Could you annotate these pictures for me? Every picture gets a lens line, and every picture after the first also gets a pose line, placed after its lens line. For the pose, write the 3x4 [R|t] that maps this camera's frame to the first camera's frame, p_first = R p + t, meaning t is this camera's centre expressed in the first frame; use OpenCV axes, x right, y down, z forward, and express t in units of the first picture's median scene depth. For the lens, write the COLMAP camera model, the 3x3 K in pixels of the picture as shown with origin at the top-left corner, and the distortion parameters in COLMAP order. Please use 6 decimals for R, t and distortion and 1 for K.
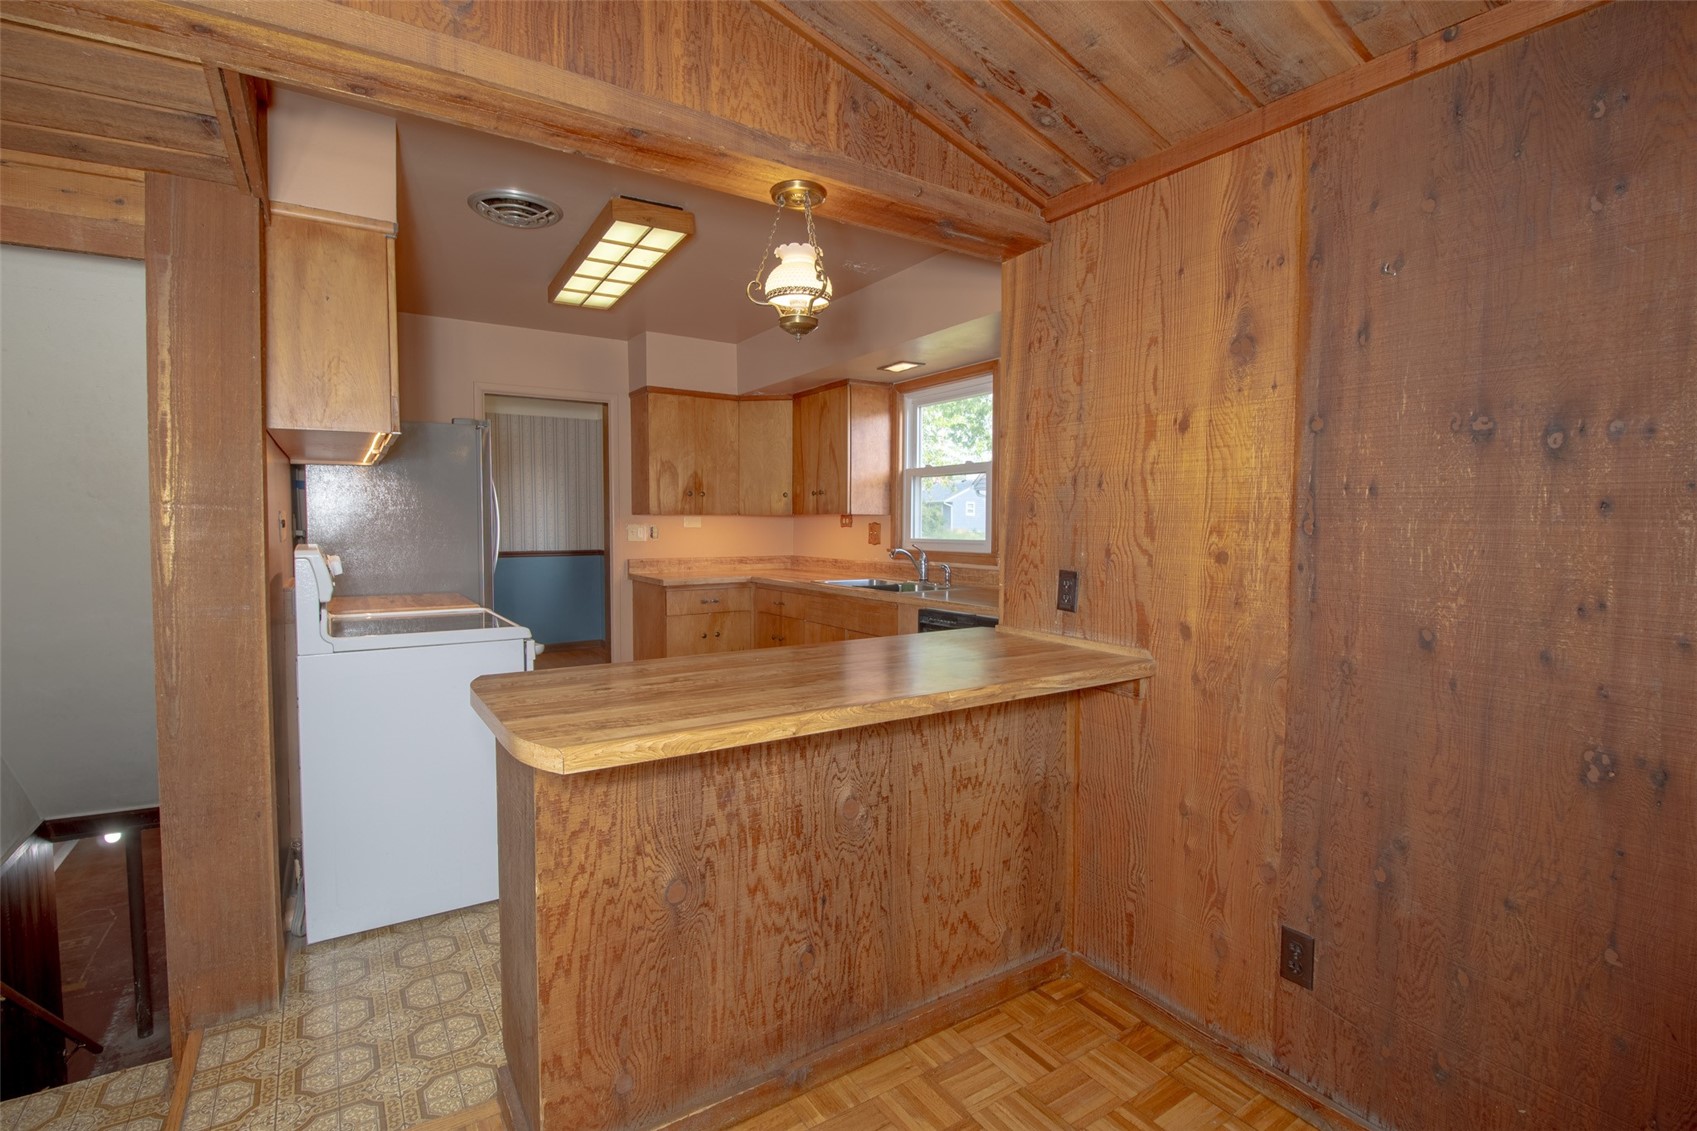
lens RADIAL K [[789.8, 0, 842.5], [0, 789.8, 564.6], [0, 0, 1]] dist [-0.023757, -0.001116]
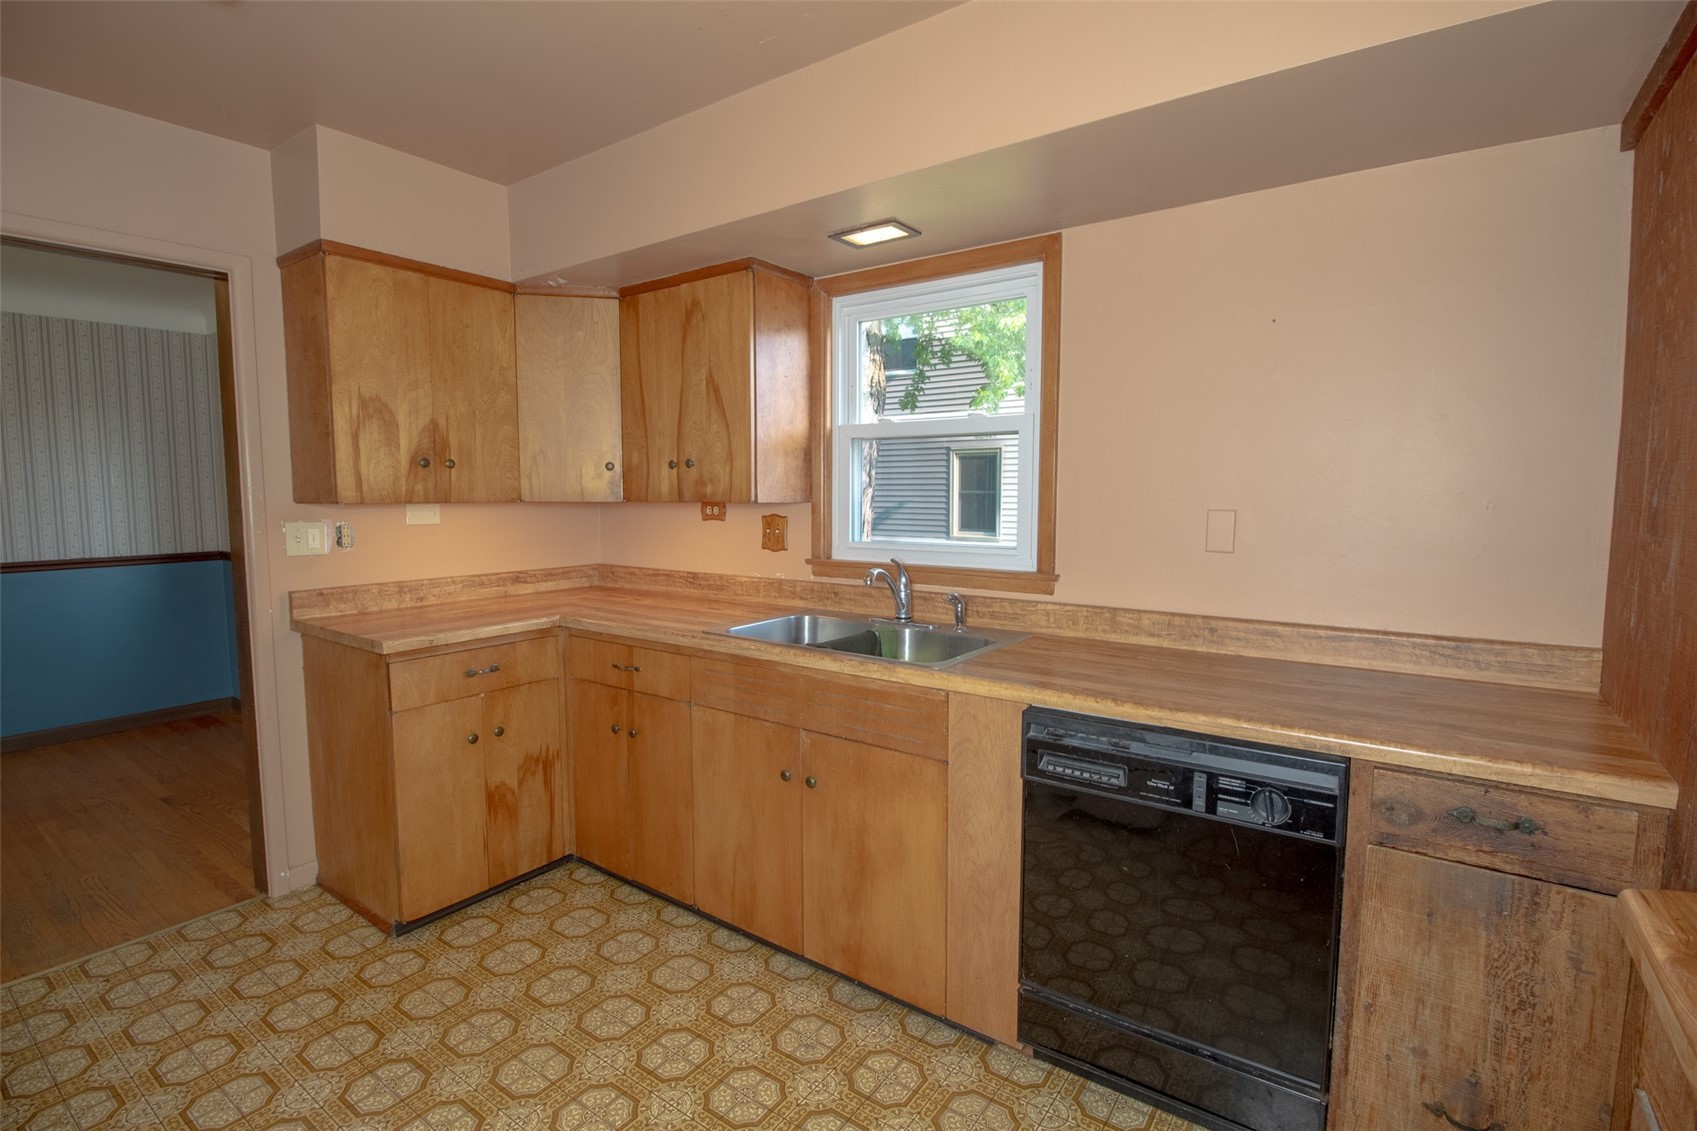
lens RADIAL K [[789.8, 0, 857.1], [0, 789.8, 560.0], [0, 0, 1]] dist [-0.023757, -0.001116]
pose [[0.926108, -0.035473, 0.375588, -0.125926], [0.021591, 0.998921, 0.041106, -0.041178], [-0.376641, -0.029959, 0.925875, 0.413392]]
